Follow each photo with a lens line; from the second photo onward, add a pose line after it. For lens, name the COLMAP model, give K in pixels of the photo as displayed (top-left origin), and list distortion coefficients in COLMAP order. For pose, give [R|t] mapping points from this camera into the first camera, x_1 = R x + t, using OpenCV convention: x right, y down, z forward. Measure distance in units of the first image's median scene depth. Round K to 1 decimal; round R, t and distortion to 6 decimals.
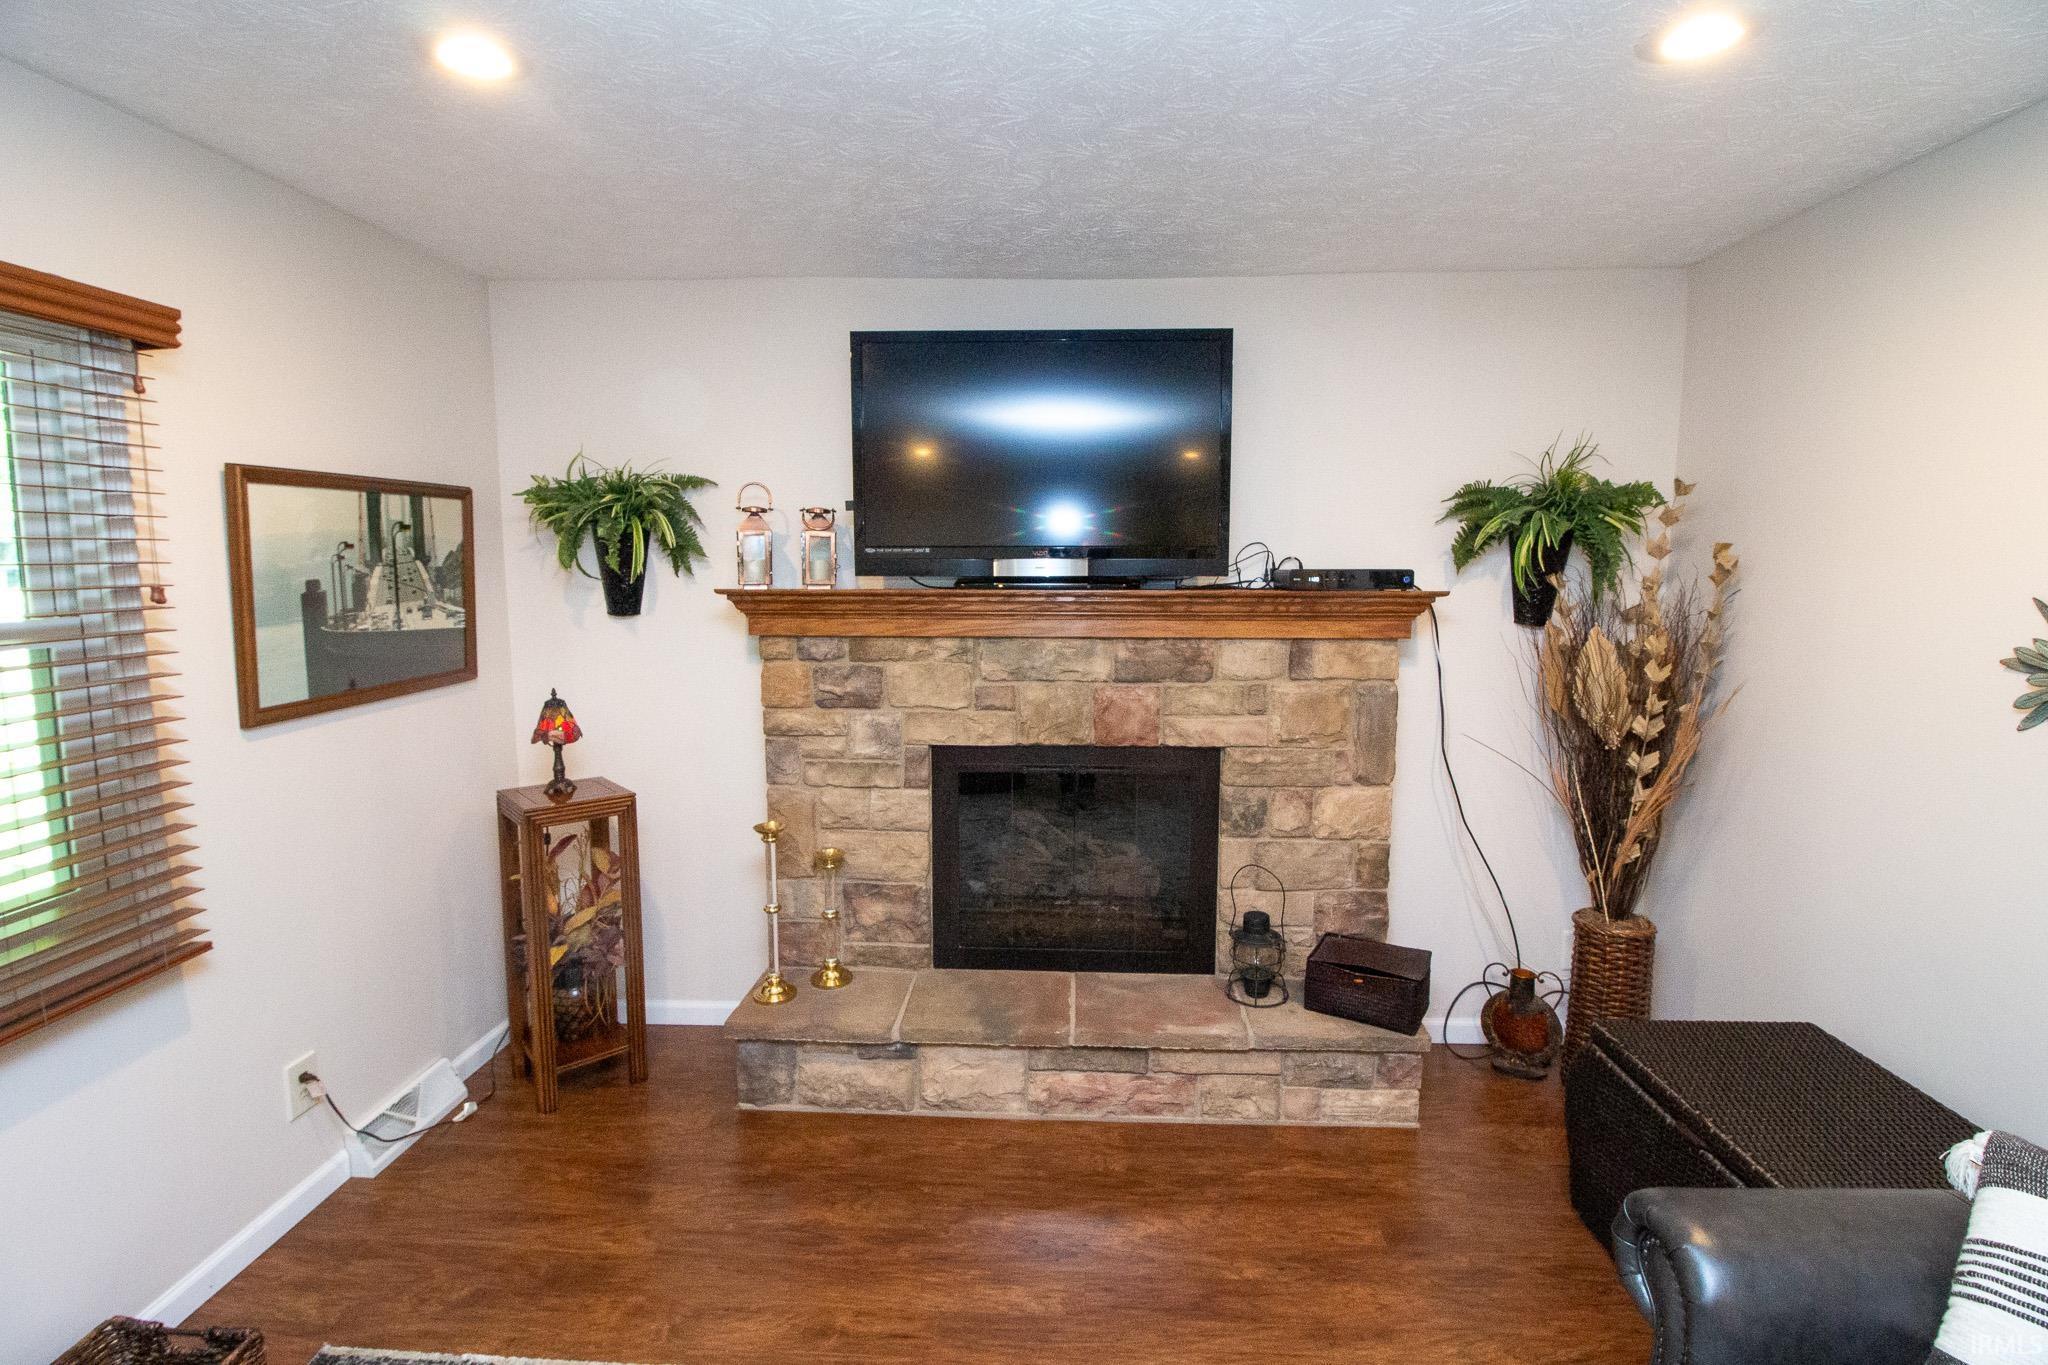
lens RADIAL K [[965.3, 0, 1032.9], [0, 965.3, 668.1], [0, 0, 1]] dist [0.001450, -0.015846]
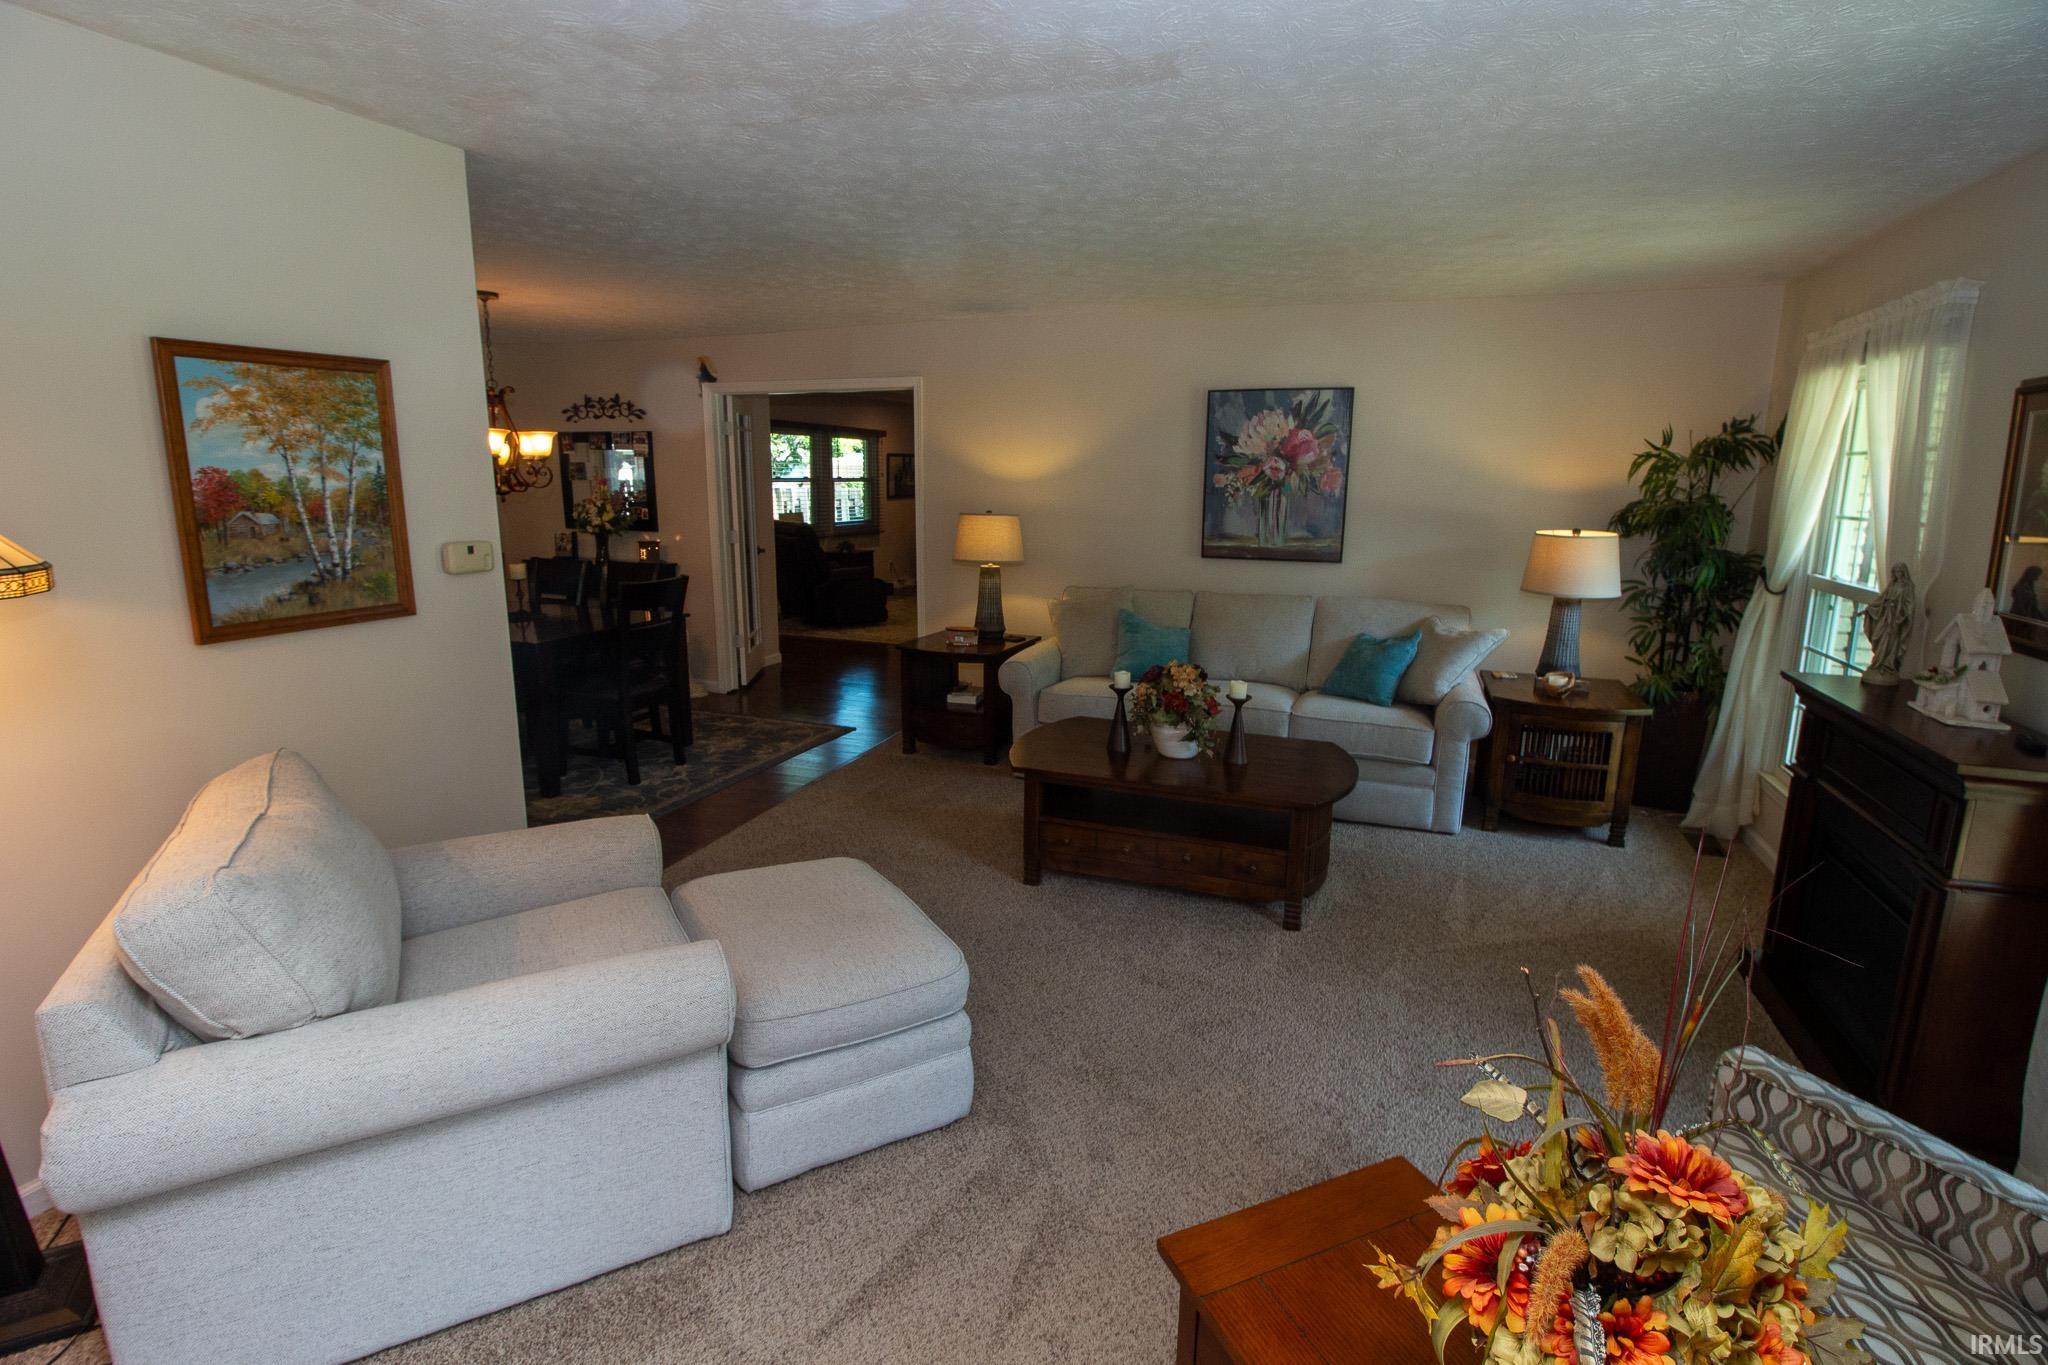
lens RADIAL K [[954.8, 0, 1036.1], [0, 954.8, 665.6], [0, 0, 1]] dist [-0.015599, -0.000204]
pose [[0.948833, 0.074224, -0.306932, 1.401555], [-0.048767, 0.994765, 0.089803, 0.374394], [0.311991, -0.070240, 0.947485, -3.166473]]
